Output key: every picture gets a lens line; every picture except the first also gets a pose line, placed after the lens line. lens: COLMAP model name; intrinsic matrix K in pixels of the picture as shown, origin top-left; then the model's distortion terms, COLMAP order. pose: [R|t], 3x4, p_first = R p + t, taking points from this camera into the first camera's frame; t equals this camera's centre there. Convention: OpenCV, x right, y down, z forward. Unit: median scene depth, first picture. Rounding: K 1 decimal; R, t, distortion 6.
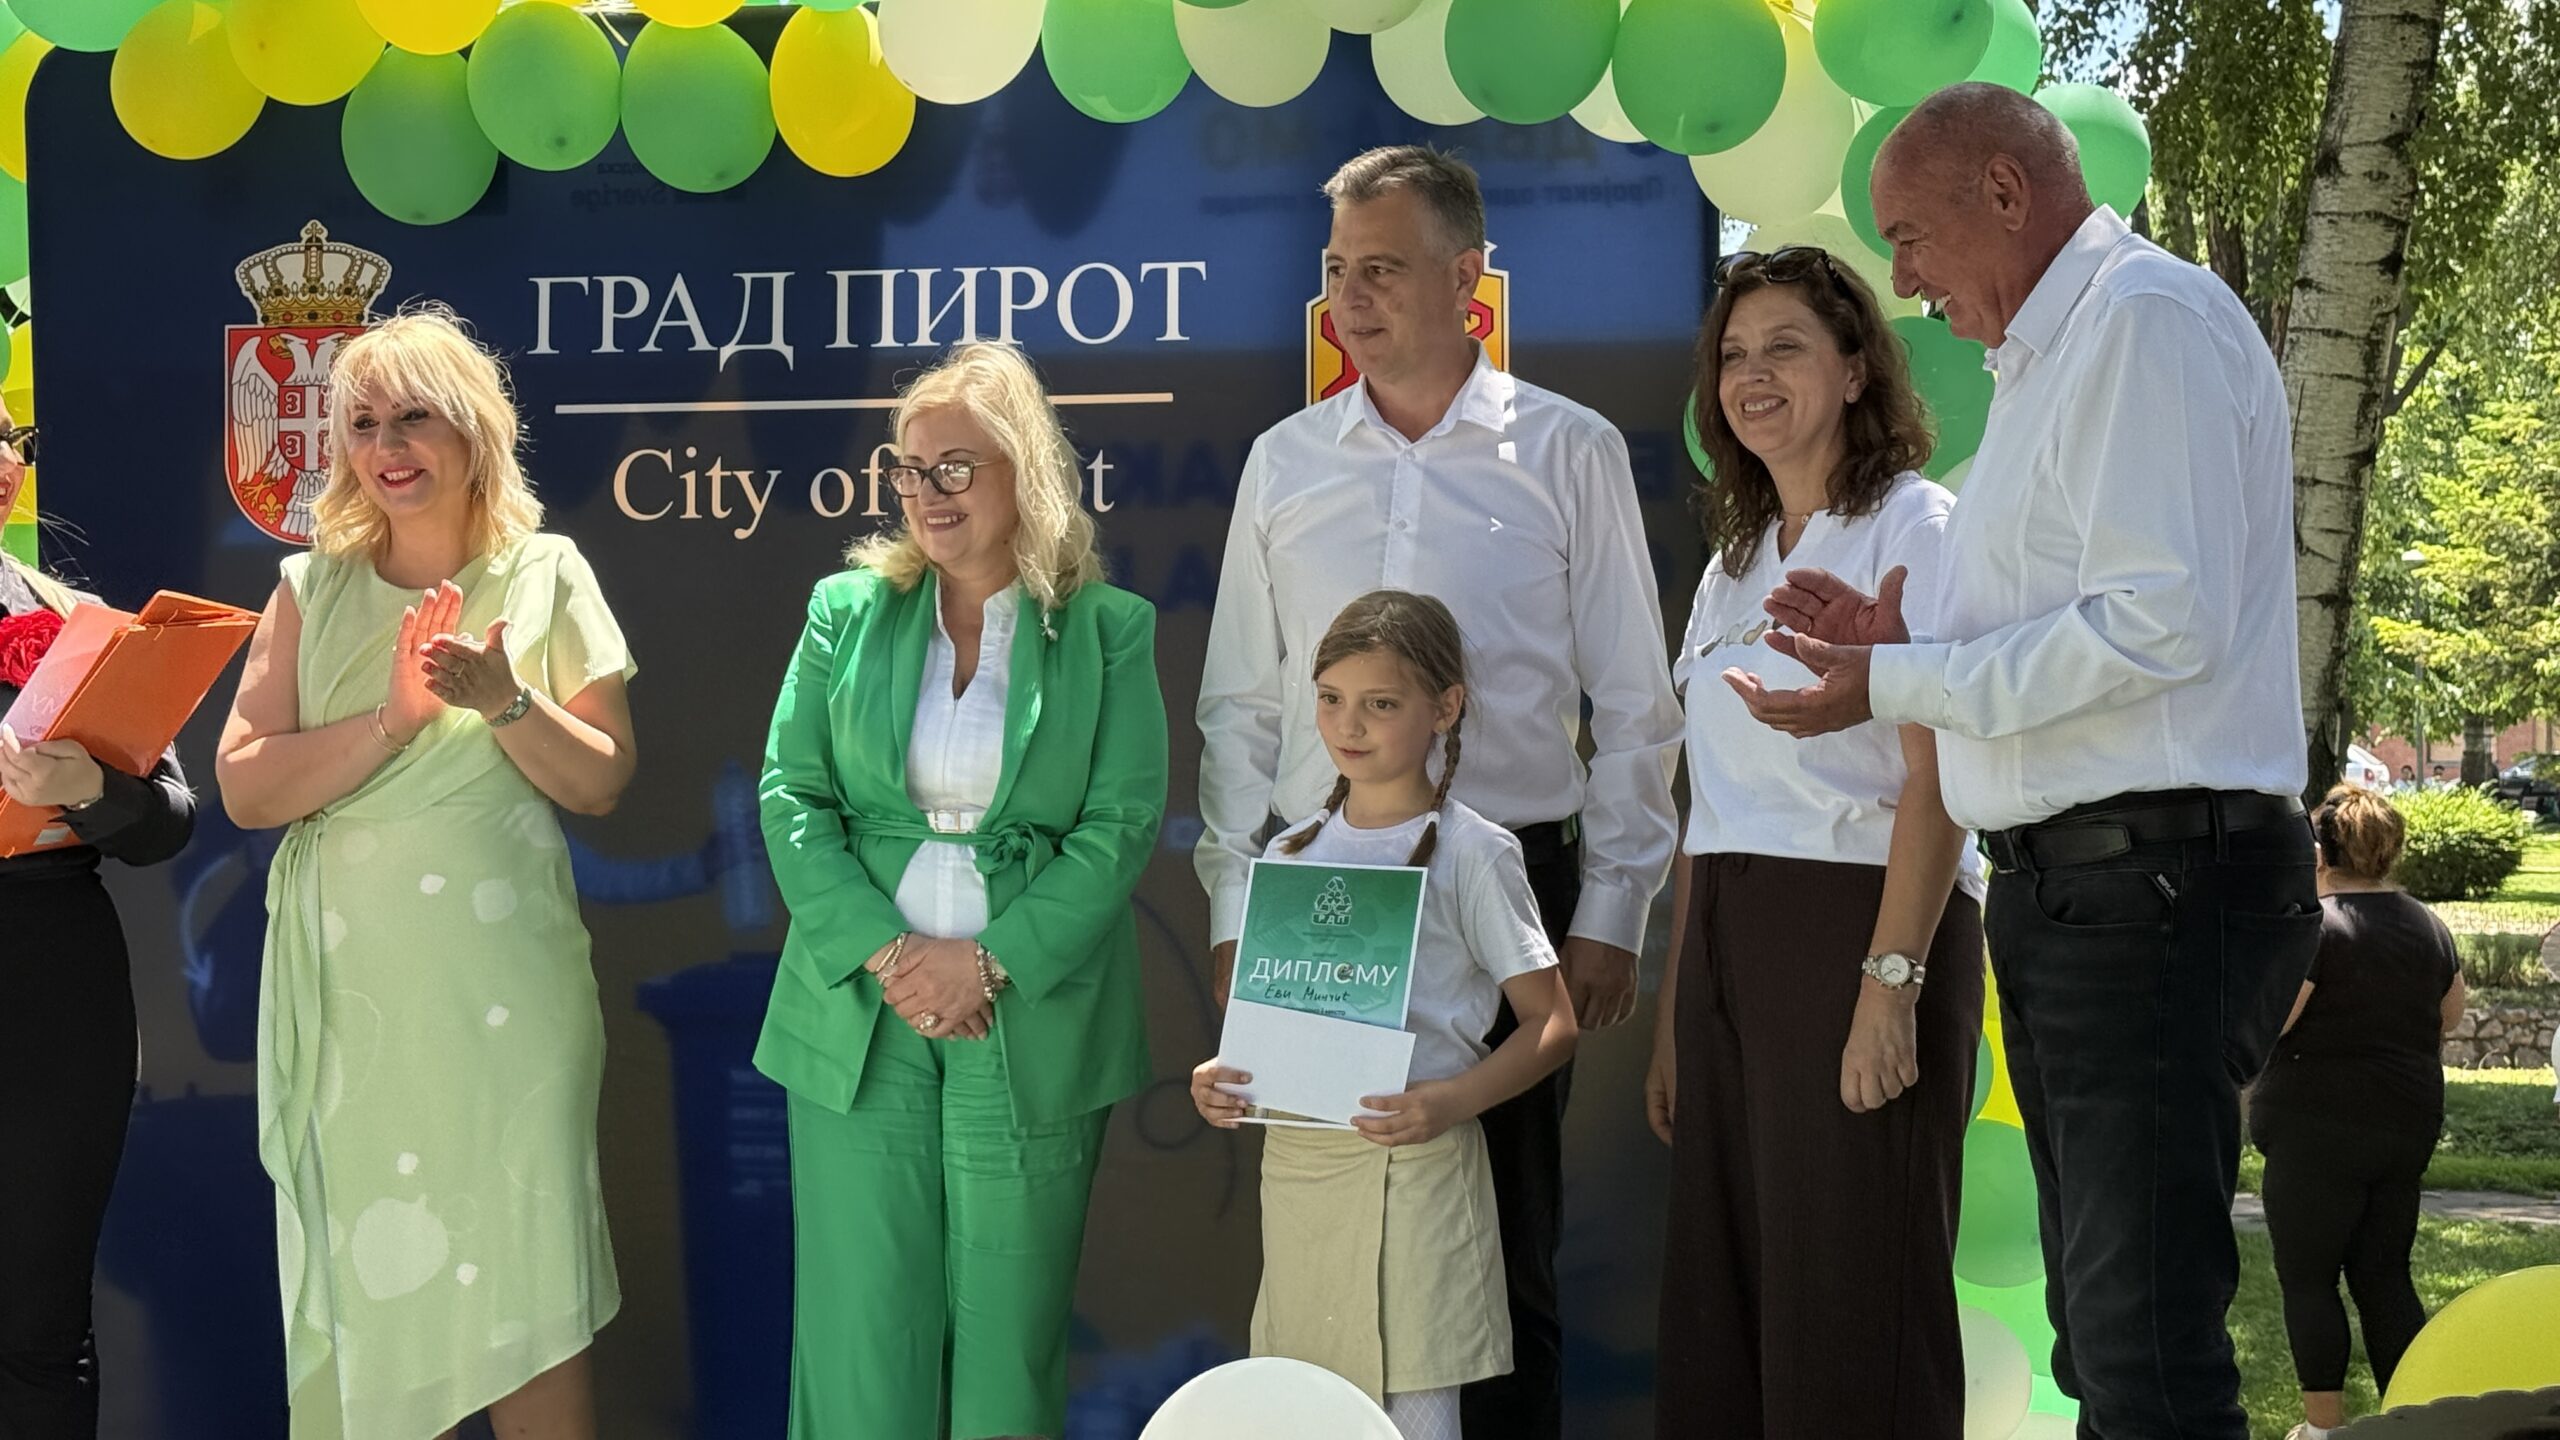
lens RADIAL K [[4015.0, 0, 1265.8], [0, 4015.0, 721.4], [0, 0, 1]] dist [0.010560, 0.000000]
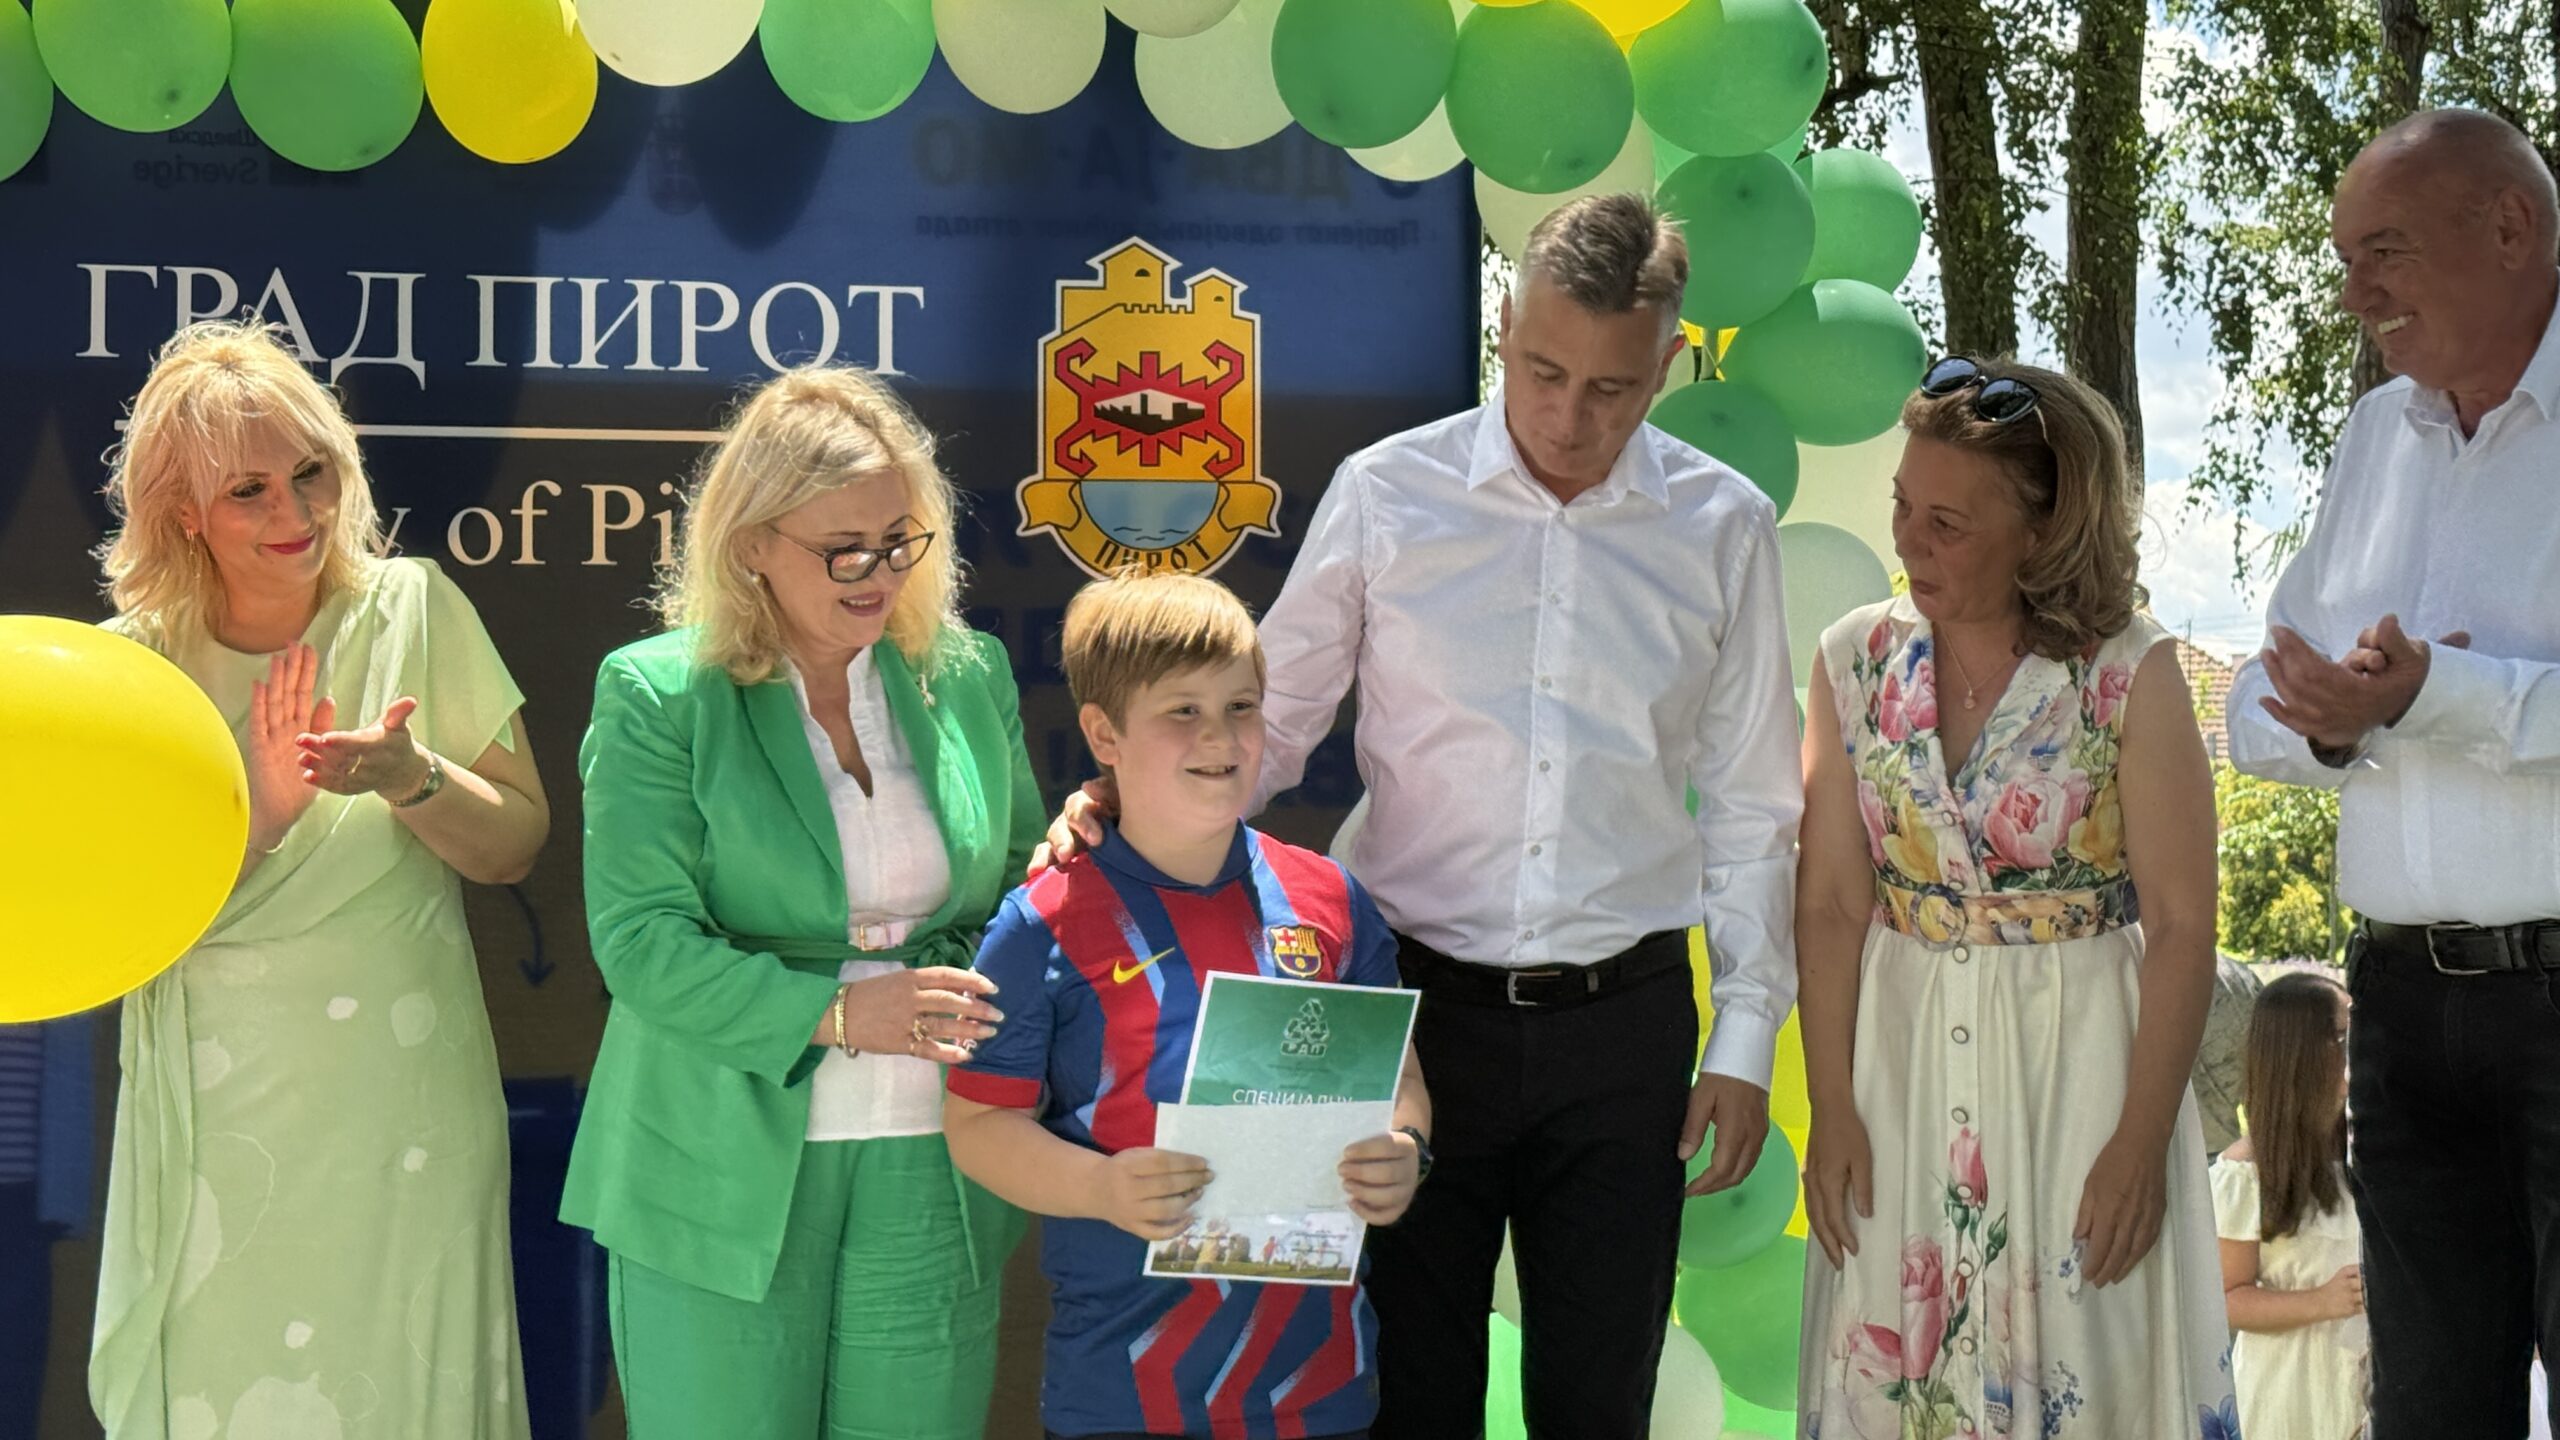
lens RADIAL K [[4015.0, 0, 1302.3], [0, 4015.0, 730.7], [0, 0, 1]] dist [0.010560, 0.000000]
pose [[0.929526, 0.010931, 0.368593, -0.259534], [-0.005806, 0.999870, -0.015011, -0.004137], [-0.368710, 0.011813, 0.929469, 0.148247]]
